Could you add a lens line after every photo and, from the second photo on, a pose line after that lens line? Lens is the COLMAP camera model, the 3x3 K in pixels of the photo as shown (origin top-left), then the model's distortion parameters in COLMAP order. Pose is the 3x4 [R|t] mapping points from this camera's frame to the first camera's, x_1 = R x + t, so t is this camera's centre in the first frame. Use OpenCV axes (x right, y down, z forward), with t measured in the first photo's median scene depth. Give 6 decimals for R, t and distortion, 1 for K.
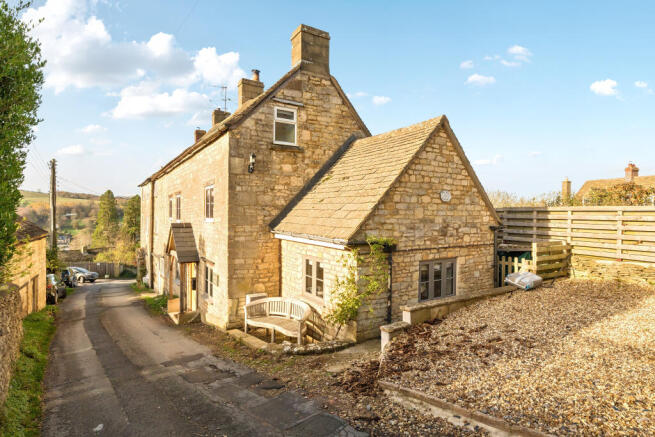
lens RADIAL K [[353.7, 0, 326.5], [0, 353.7, 199.4], [0, 0, 1]] dist [-0.005733, -0.001334]
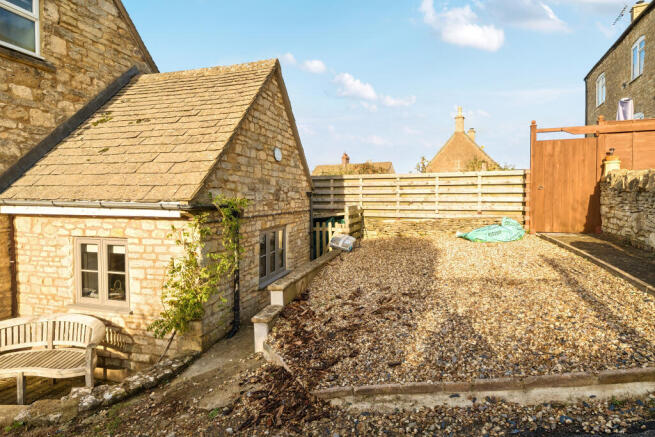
lens RADIAL K [[353.7, 0, 326.5], [0, 353.7, 199.4], [0, 0, 1]] dist [-0.005733, -0.001334]
pose [[0.731567, -0.012751, 0.681650, -0.171930], [-0.011892, 0.999434, 0.031458, 0.074167], [-0.681666, -0.031120, 0.731002, 0.296956]]
